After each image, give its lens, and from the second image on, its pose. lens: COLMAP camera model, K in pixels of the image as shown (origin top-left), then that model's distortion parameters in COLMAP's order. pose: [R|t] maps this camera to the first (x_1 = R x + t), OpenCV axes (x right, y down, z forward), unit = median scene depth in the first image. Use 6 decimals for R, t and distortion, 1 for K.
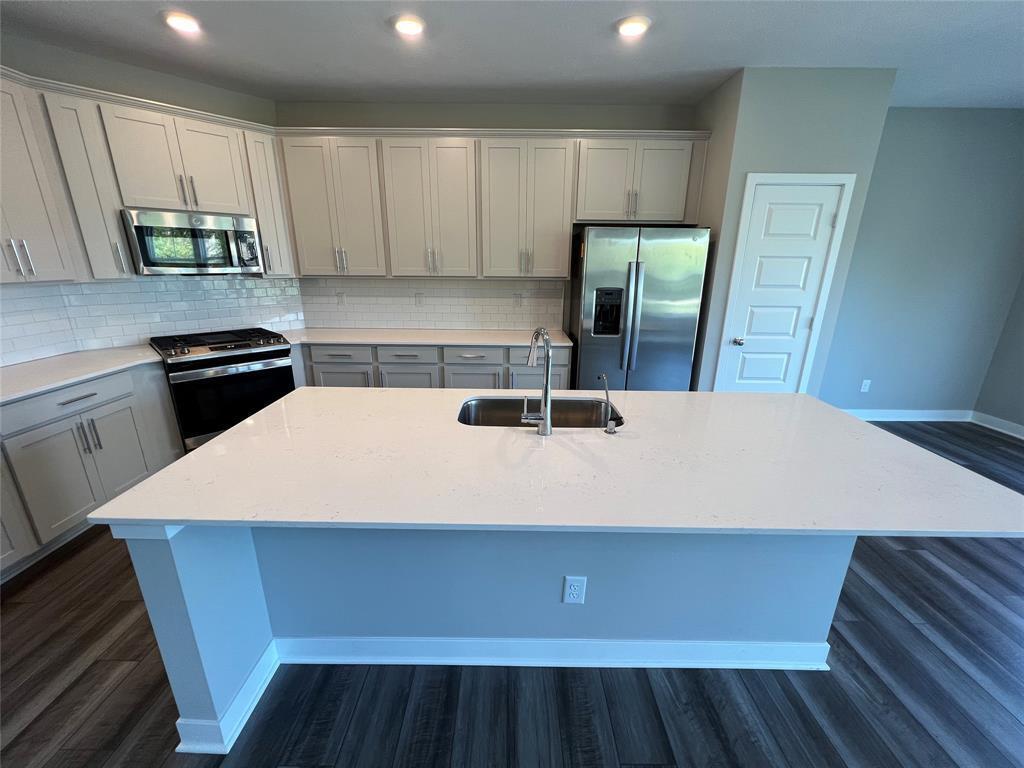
lens RADIAL K [[410.7, 0, 513.2], [0, 410.7, 386.4], [0, 0, 1]] dist [-0.001477, -0.000081]
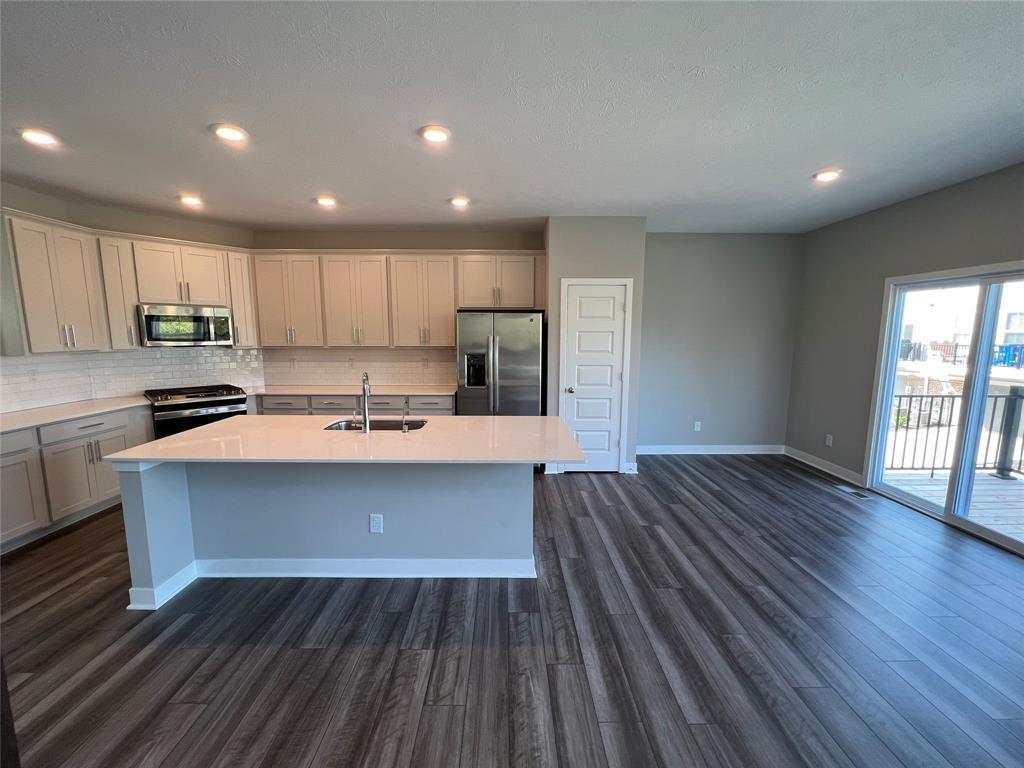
lens RADIAL K [[409.6, 0, 513.3], [0, 409.6, 386.3], [0, 0, 1]] dist [-0.001421, 0.000018]
pose [[0.999904, -0.007751, 0.011453, 0.354023], [0.009549, 0.986017, -0.166371, 0.111918], [-0.010004, 0.166464, 0.985997, -0.389484]]
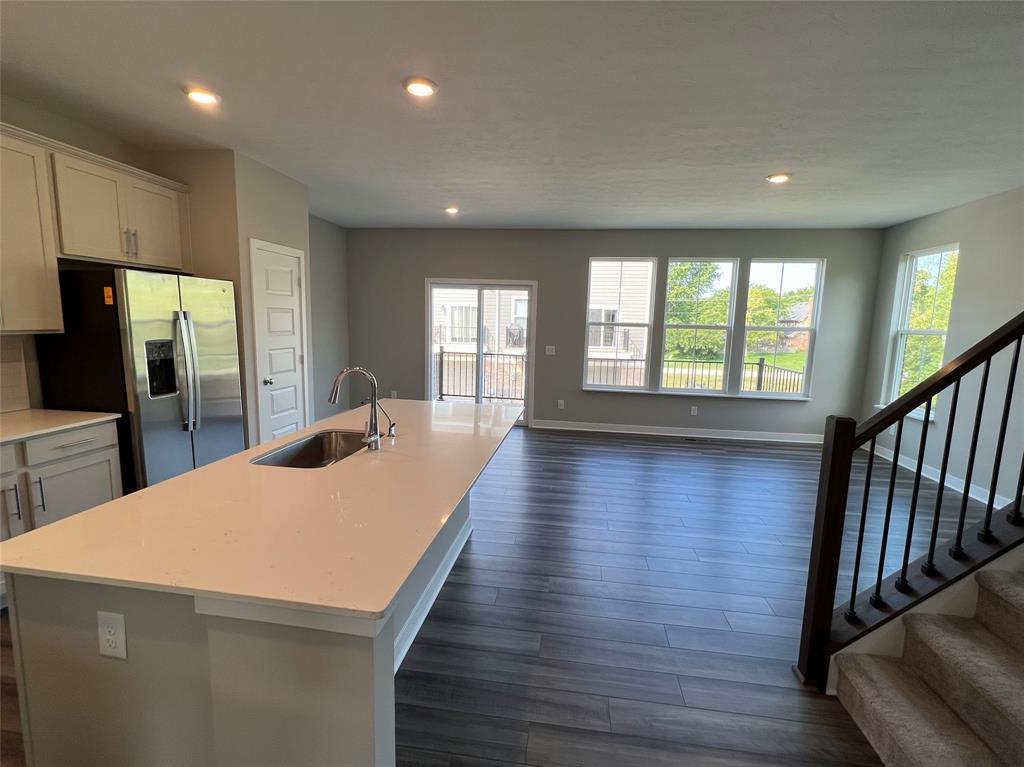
lens RADIAL K [[473.9, 0, 512.0], [0, 473.9, 383.5], [0, 0, 1]] dist [-0.001511, -0.000074]
pose [[0.141528, -0.138053, 0.980261, -0.651037], [0.264123, 0.959598, 0.097009, -0.056748], [-0.954049, 0.245180, 0.172273, 0.155724]]
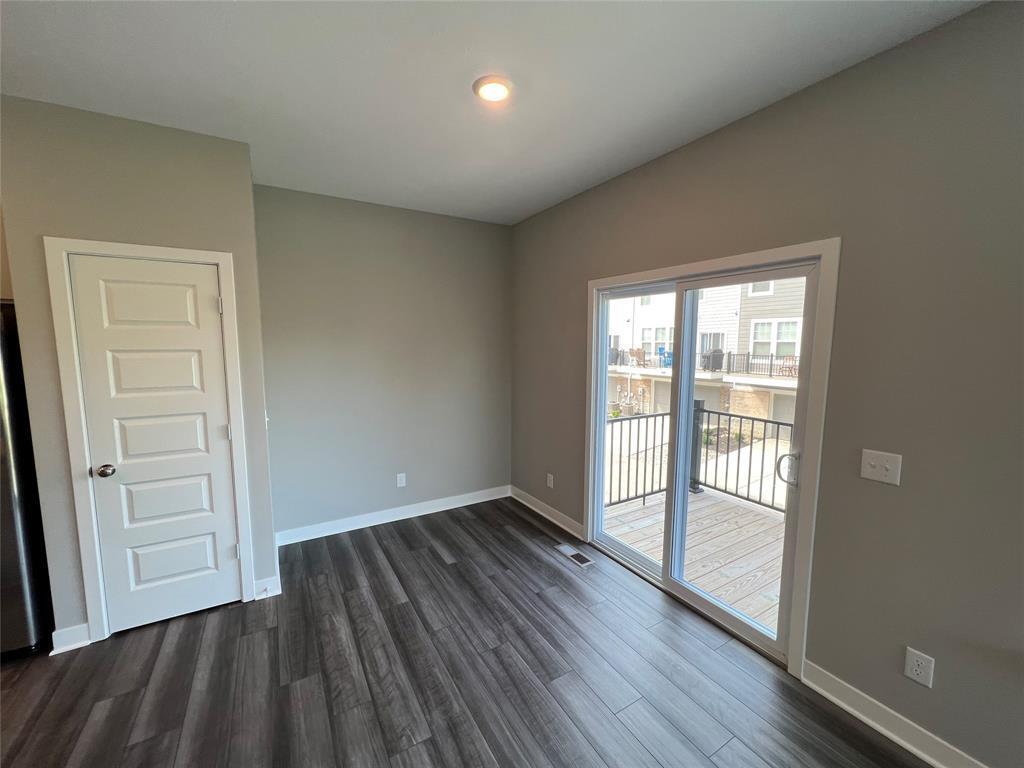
lens RADIAL K [[410.7, 0, 513.2], [0, 410.7, 386.4], [0, 0, 1]] dist [-0.001477, -0.000081]
pose [[0.861973, -0.061202, 0.503247, 0.840312], [0.153517, 0.977589, -0.144058, -0.047464], [-0.483152, 0.201431, 0.852051, 0.072349]]
